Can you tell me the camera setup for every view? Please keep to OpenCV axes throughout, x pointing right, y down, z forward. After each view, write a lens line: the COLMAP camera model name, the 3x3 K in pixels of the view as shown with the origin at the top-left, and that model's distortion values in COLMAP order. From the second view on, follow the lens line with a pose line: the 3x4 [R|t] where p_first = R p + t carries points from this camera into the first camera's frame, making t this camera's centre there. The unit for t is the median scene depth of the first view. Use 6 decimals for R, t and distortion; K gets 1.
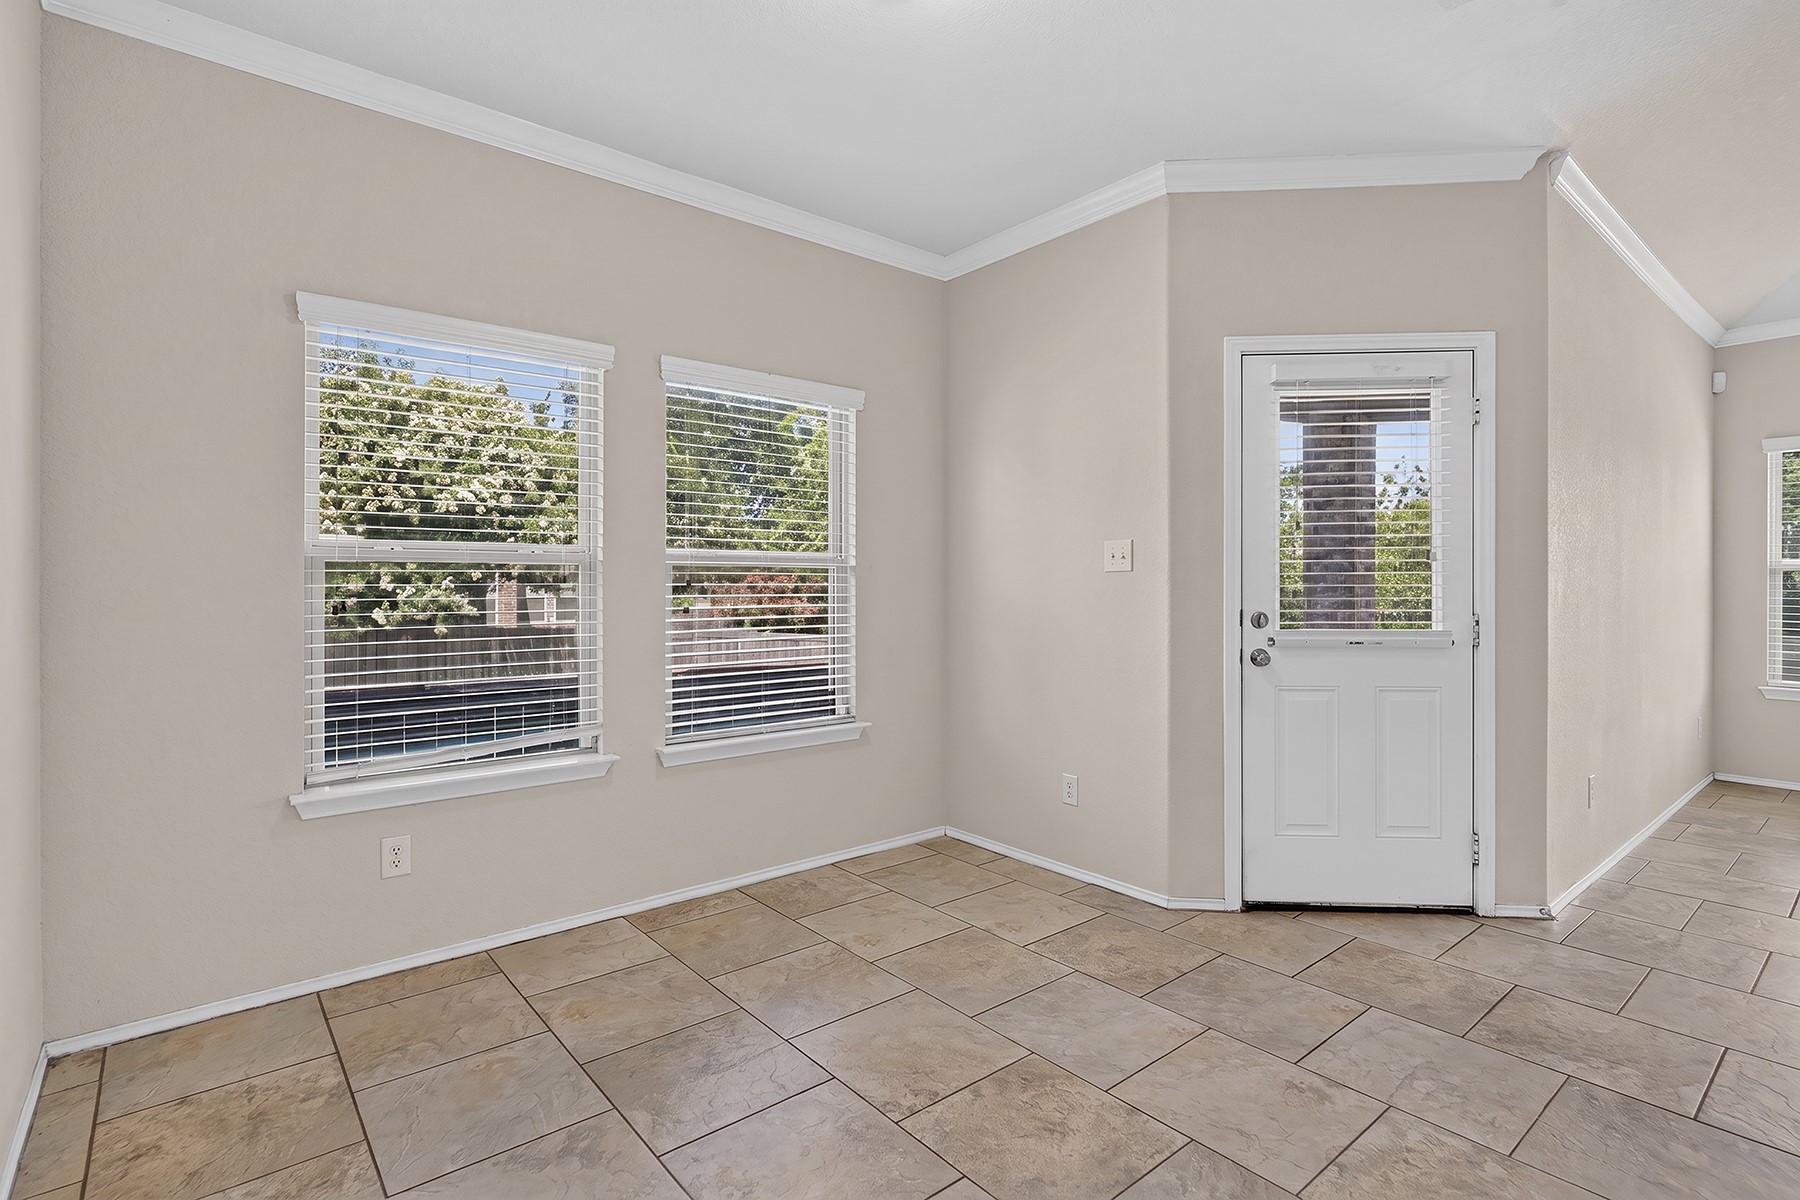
lens RADIAL K [[865.9, 0, 907.1], [0, 865.9, 576.0], [0, 0, 1]] dist [-0.000226, 0.000346]
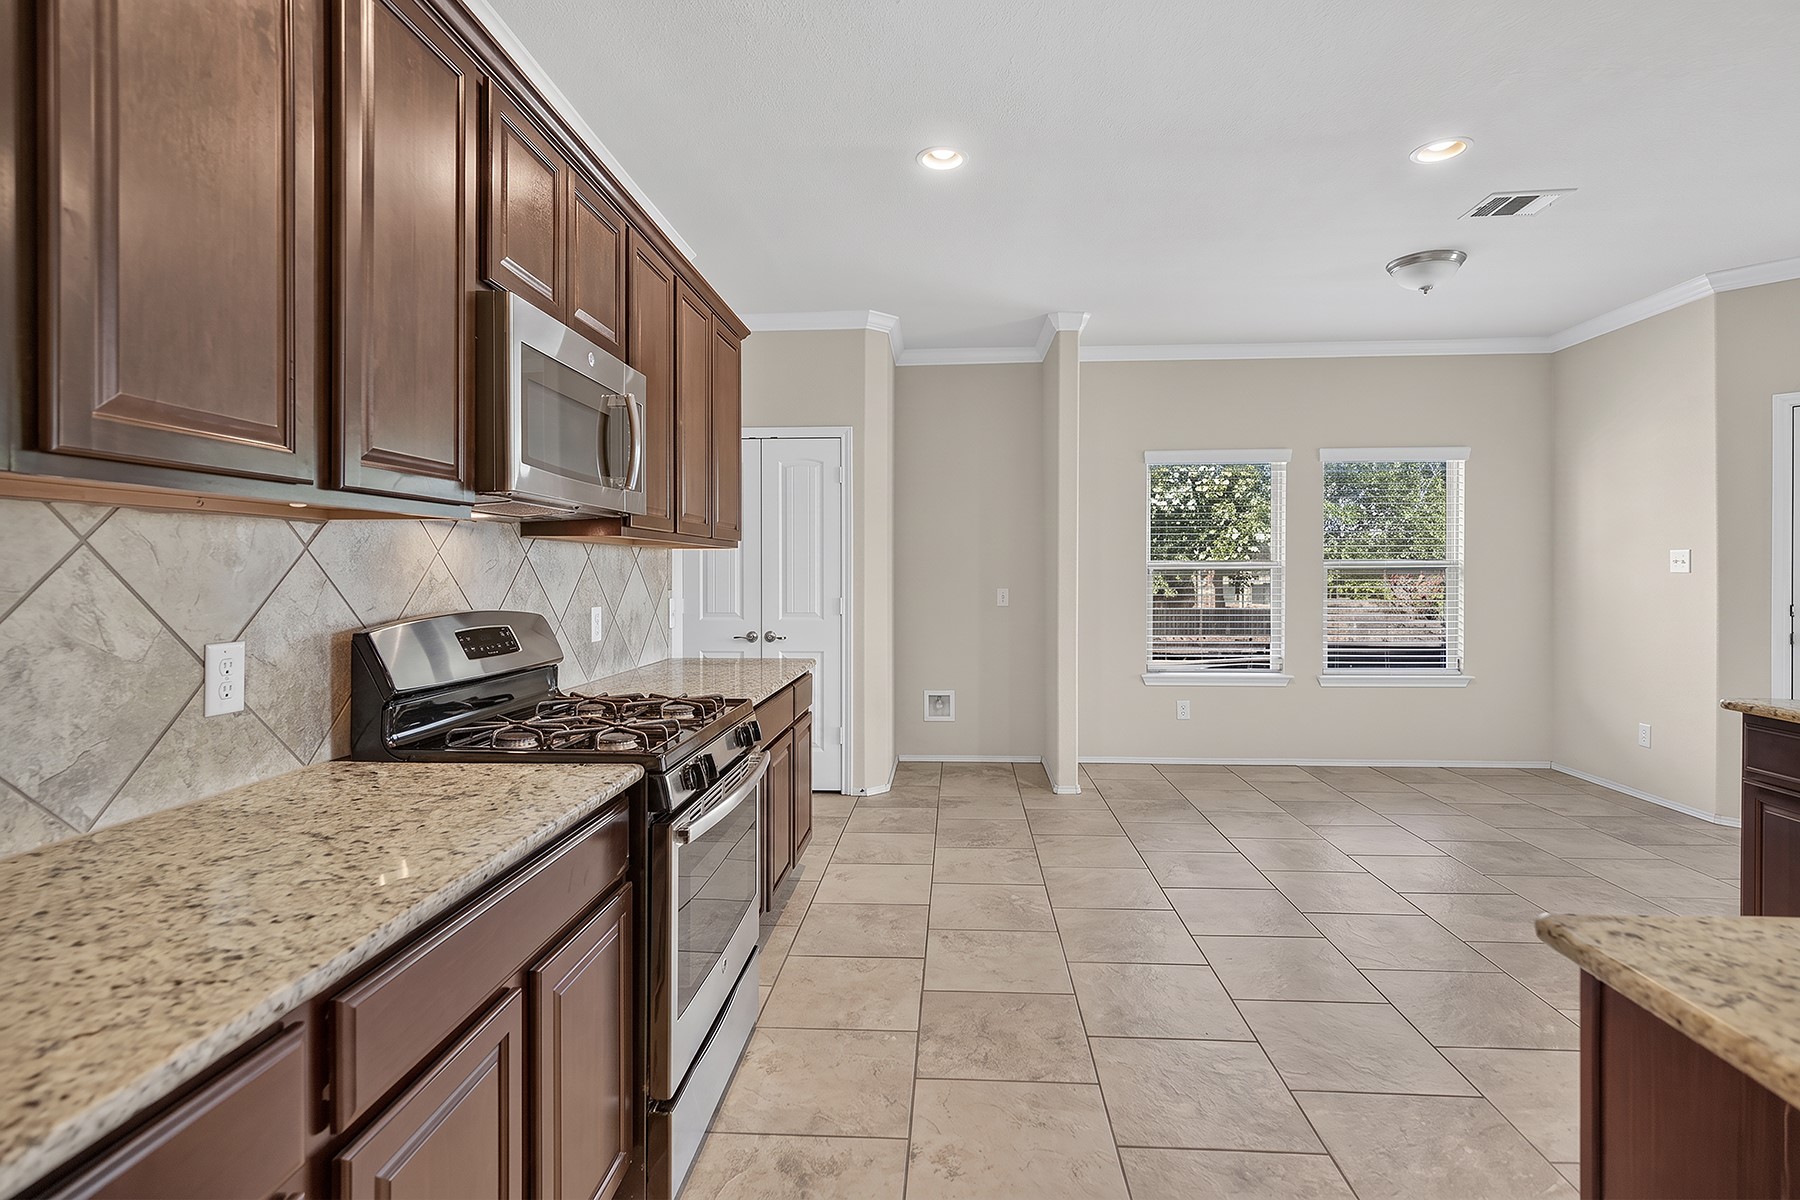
lens RADIAL K [[865.9, 0, 907.1], [0, 865.9, 576.0], [0, 0, 1]] dist [-0.000226, 0.000346]
pose [[0.728040, 0.002340, -0.685530, 0.274055], [0.006277, 0.999930, 0.010079, -0.020005], [0.685505, -0.011641, 0.727974, -0.748027]]
